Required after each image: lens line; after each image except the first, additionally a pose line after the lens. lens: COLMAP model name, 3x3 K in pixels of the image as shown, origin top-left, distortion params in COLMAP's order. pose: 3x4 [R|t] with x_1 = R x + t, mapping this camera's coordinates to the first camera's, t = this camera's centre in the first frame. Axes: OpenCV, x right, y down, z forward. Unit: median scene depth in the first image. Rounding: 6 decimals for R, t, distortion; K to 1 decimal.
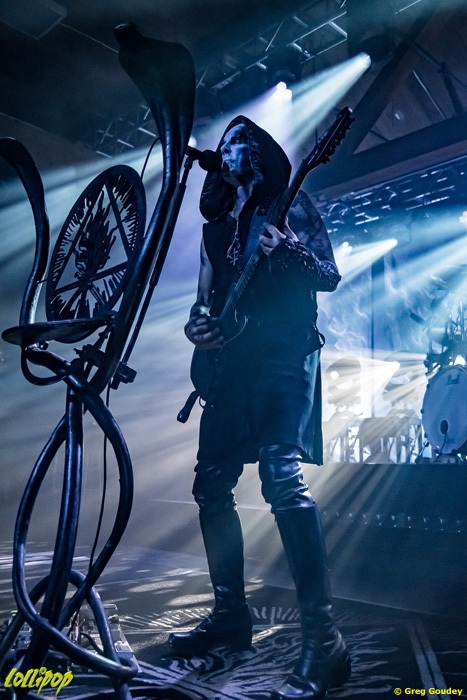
lens RADIAL K [[551.2, 0, 233.7], [0, 551.2, 333.8], [0, 0, 1]] dist [0.033504, -0.010917]
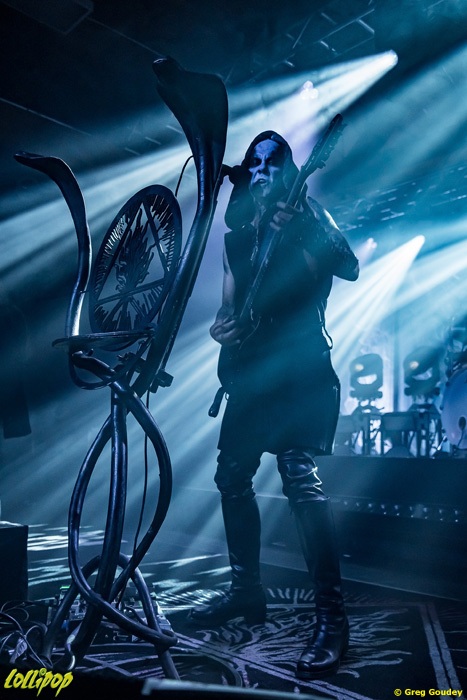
lens RADIAL K [[575.1, 0, 235.8], [0, 575.1, 342.7], [0, 0, 1]] dist [0.044833, -0.026798]
pose [[0.999422, 0.003761, -0.033798, -0.012663], [-0.001871, 0.998442, 0.055769, -0.061364], [0.033955, -0.055673, 0.997871, -0.130230]]
